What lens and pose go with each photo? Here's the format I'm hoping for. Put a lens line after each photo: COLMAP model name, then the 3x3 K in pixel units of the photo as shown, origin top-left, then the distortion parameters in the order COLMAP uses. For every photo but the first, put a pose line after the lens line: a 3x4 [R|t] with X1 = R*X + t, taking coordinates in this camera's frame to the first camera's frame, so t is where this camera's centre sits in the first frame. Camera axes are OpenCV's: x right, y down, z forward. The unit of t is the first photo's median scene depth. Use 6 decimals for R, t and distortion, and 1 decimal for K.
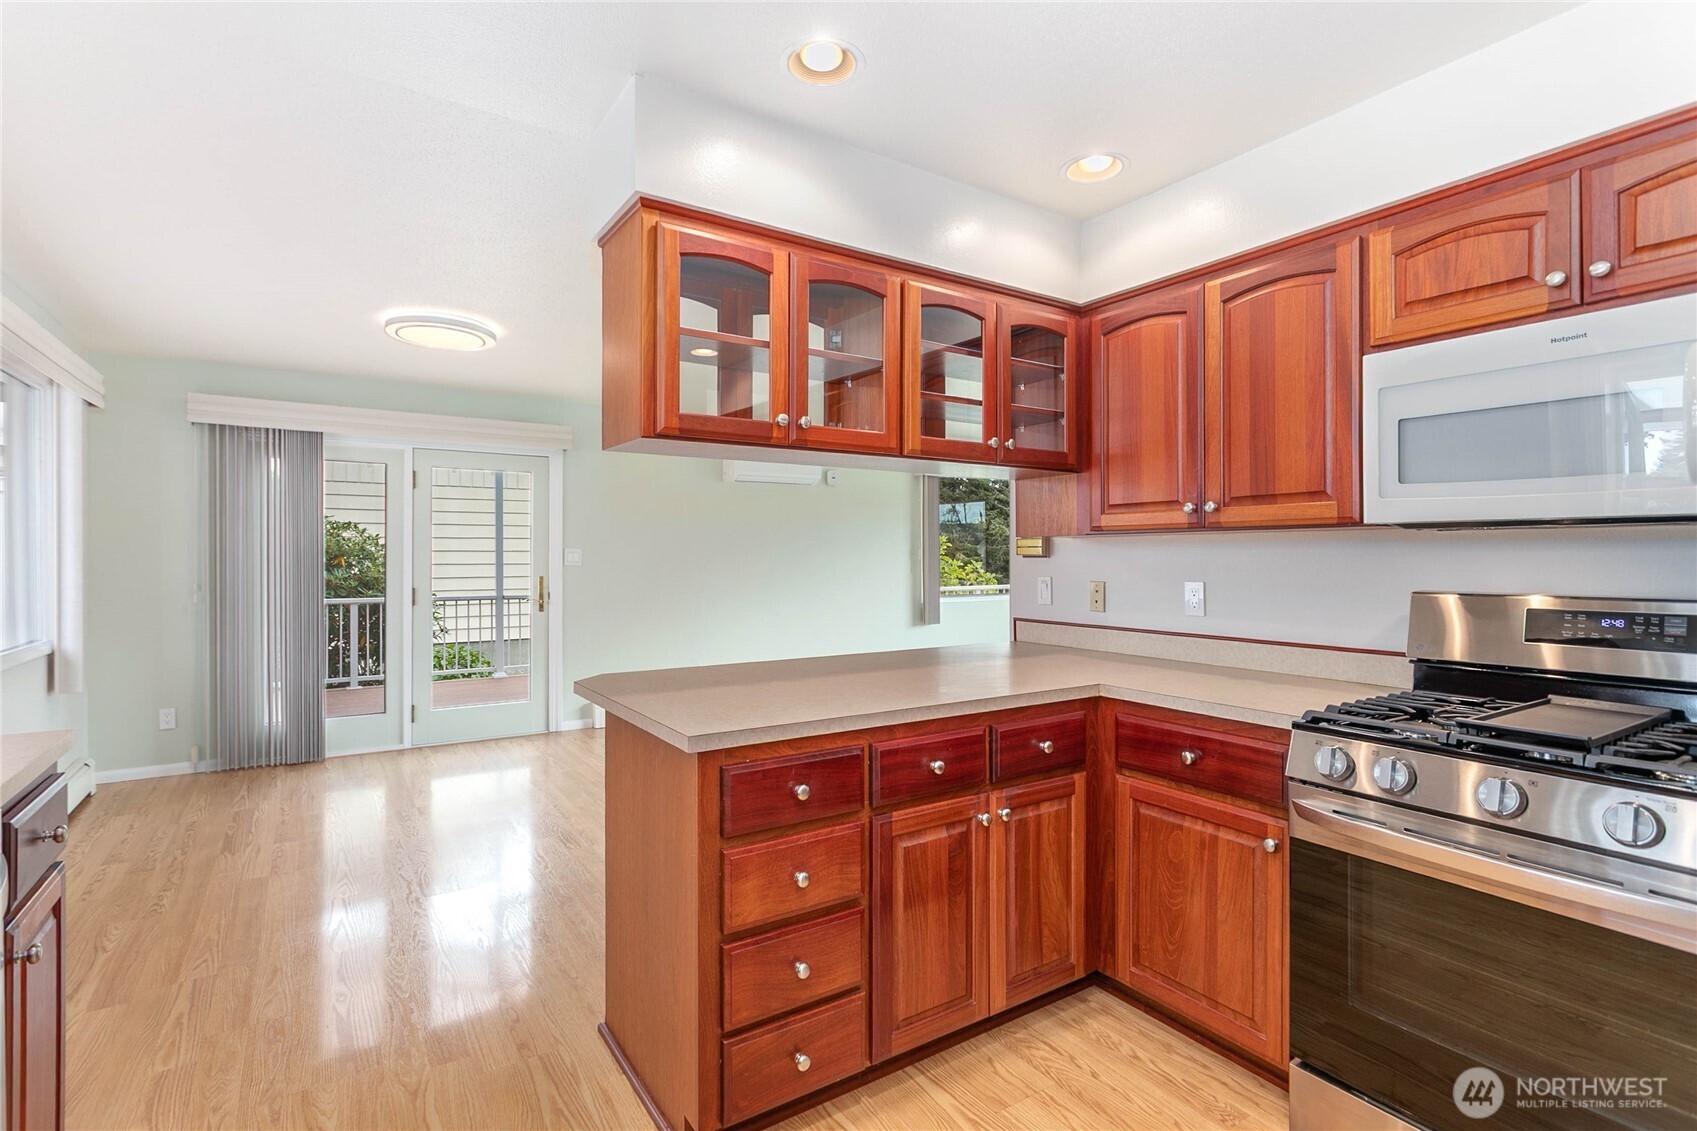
lens RADIAL K [[810.7, 0, 837.6], [0, 810.7, 559.3], [0, 0, 1]] dist [-0.006423, 0.006793]
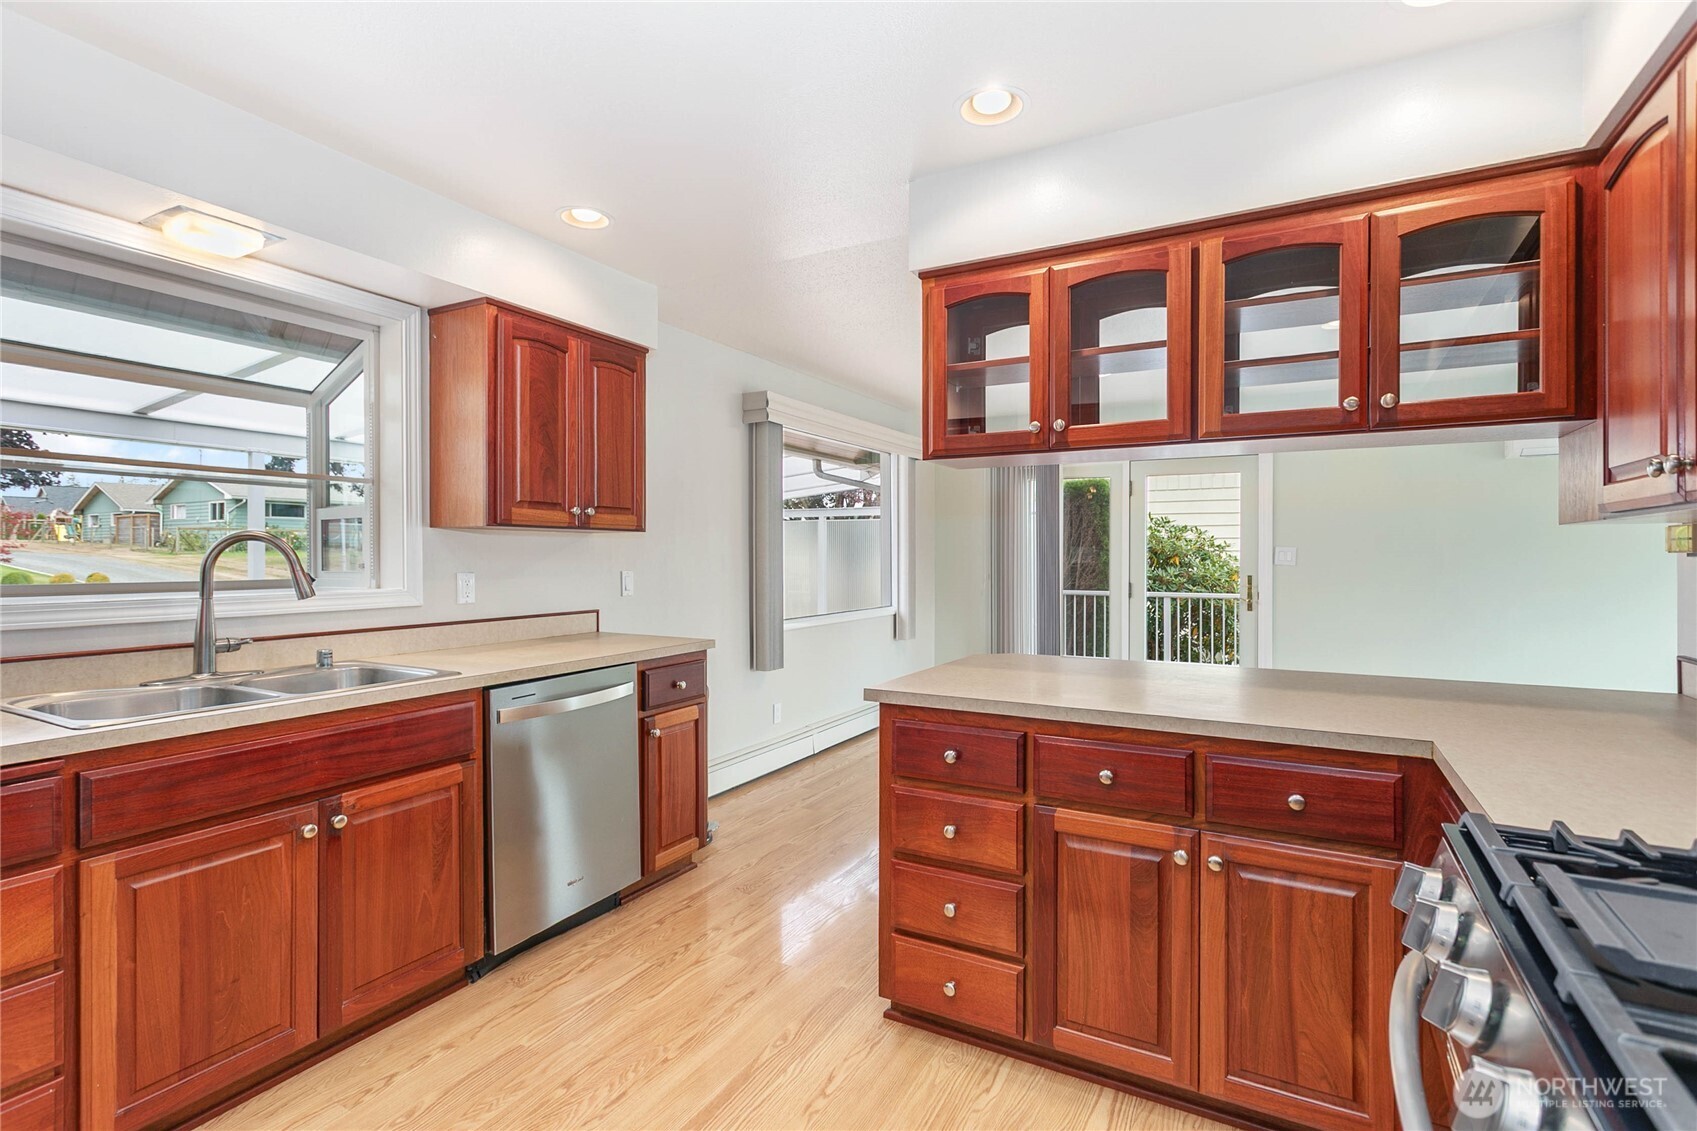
lens RADIAL K [[810.7, 0, 839.8], [0, 810.7, 561.2], [0, 0, 1]] dist [-0.006423, 0.006793]
pose [[0.460029, 0.005404, -0.887887, 0.681188], [-0.003615, 0.999985, 0.004214, 0.001844], [0.887897, 0.001271, 0.460041, 0.241778]]
